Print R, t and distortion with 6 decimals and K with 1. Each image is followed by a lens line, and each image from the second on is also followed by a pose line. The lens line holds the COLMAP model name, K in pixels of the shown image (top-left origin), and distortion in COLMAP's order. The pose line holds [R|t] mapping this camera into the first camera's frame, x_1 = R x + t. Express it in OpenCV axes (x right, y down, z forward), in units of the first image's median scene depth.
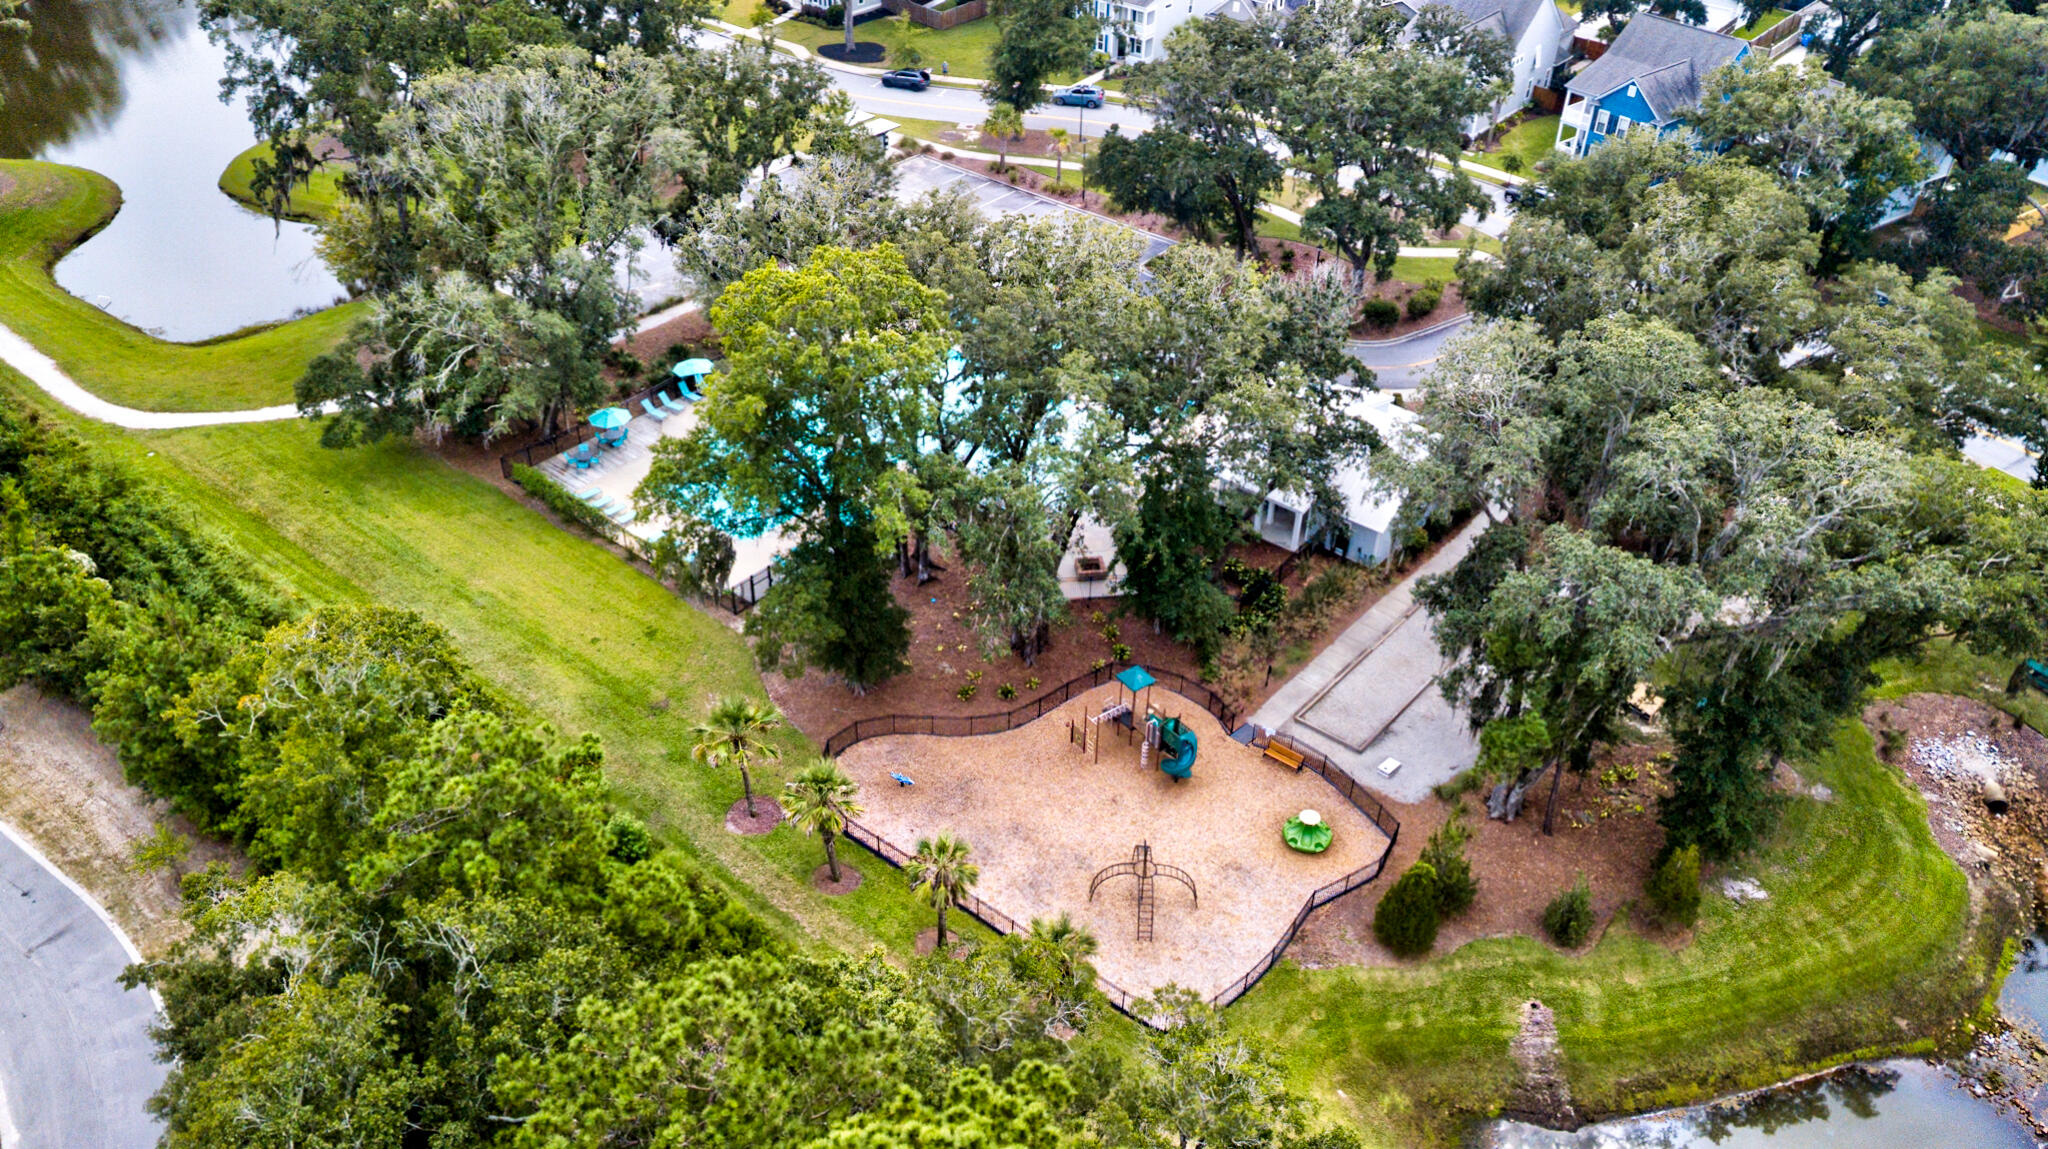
lens RADIAL K [[1642.5, 0, 1027.0], [0, 1642.5, 576.0], [0, 0, 1]] dist [0.005589, 0.003050]
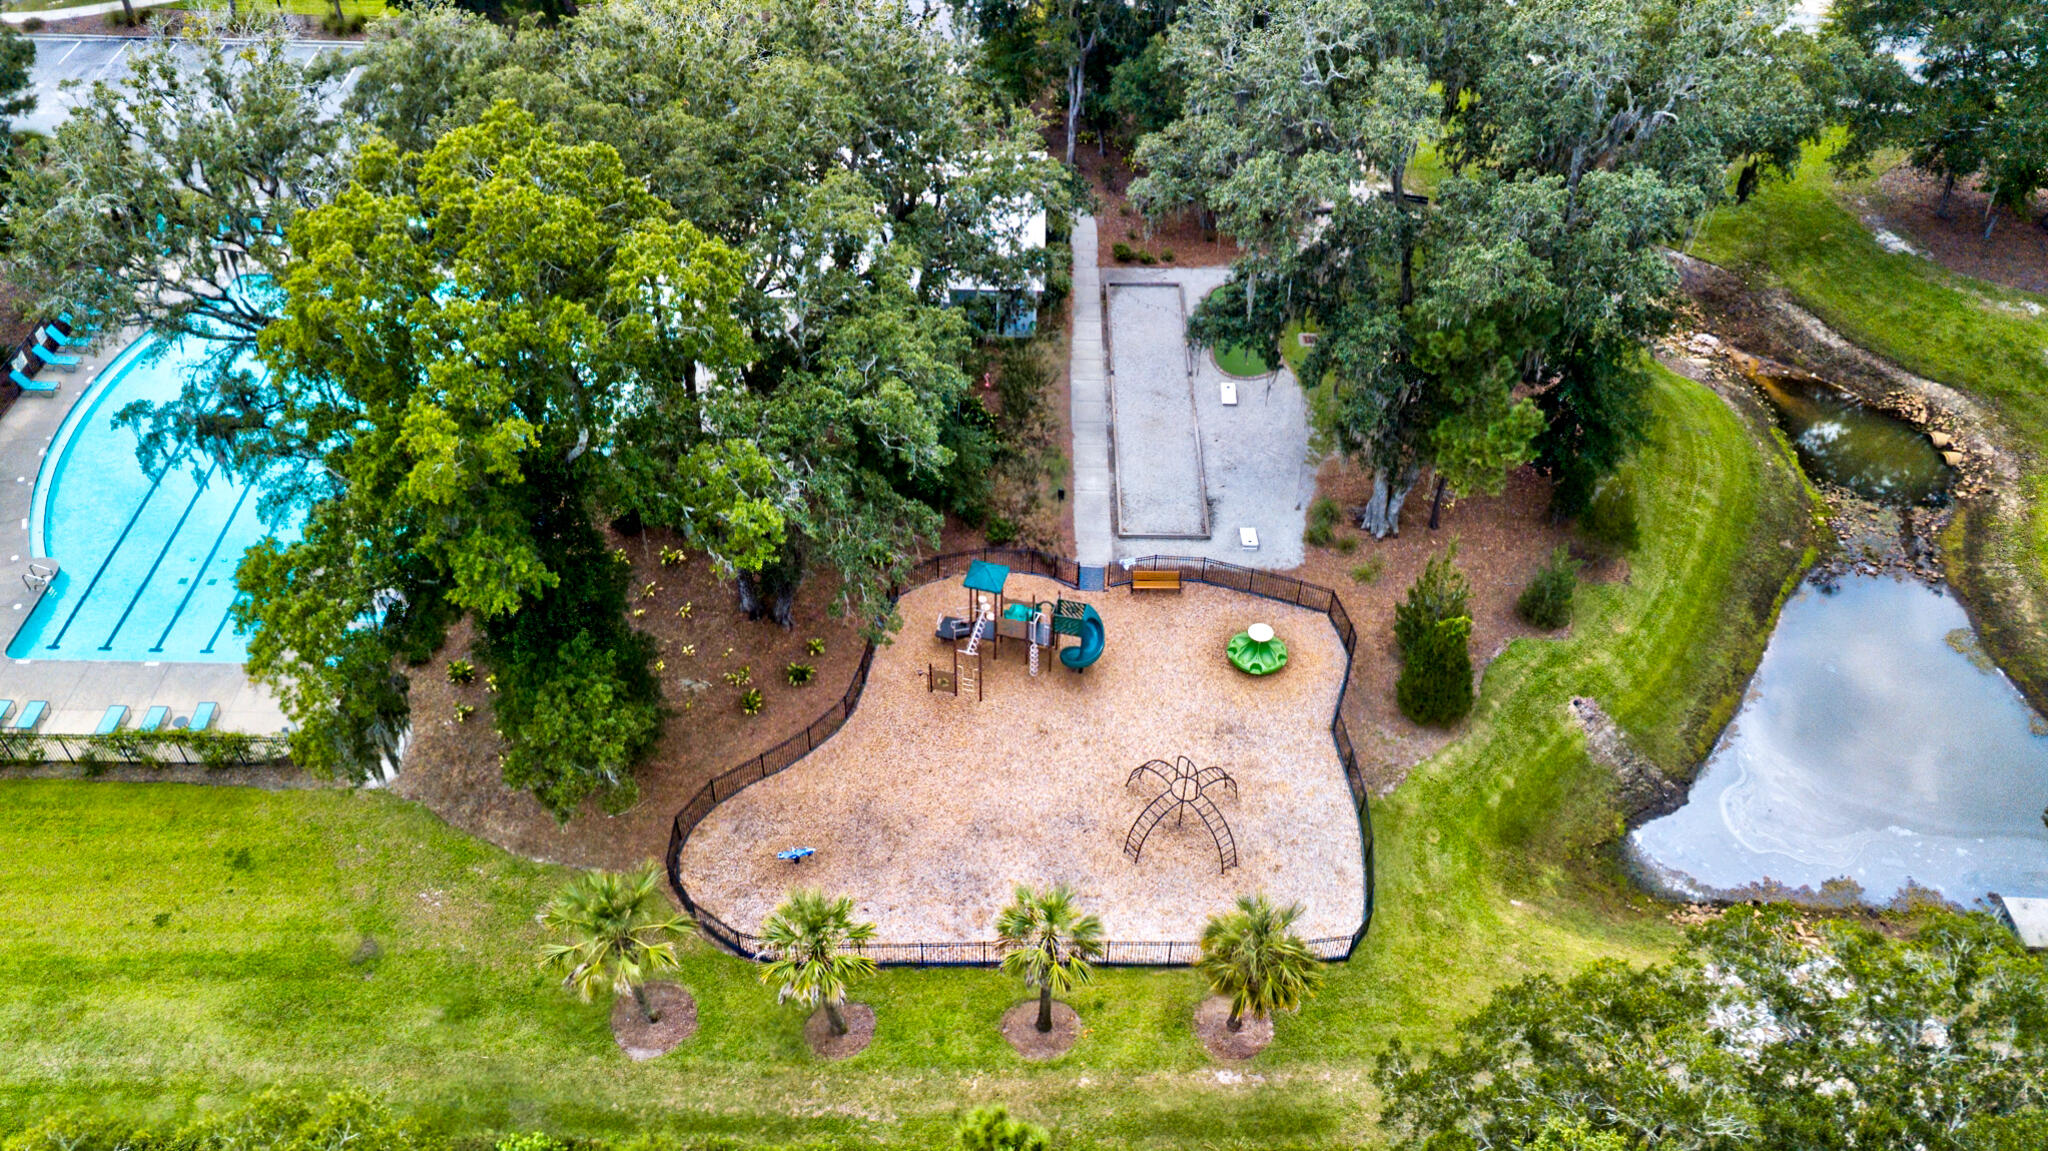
lens RADIAL K [[1642.5, 0, 1021.6], [0, 1642.5, 573.7], [0, 0, 1]] dist [0.005589, 0.003050]
pose [[0.763343, -0.434734, 0.477822, -0.303352], [0.372202, 0.900537, 0.224722, -0.108275], [-0.527991, 0.006307, 0.849227, 0.394453]]
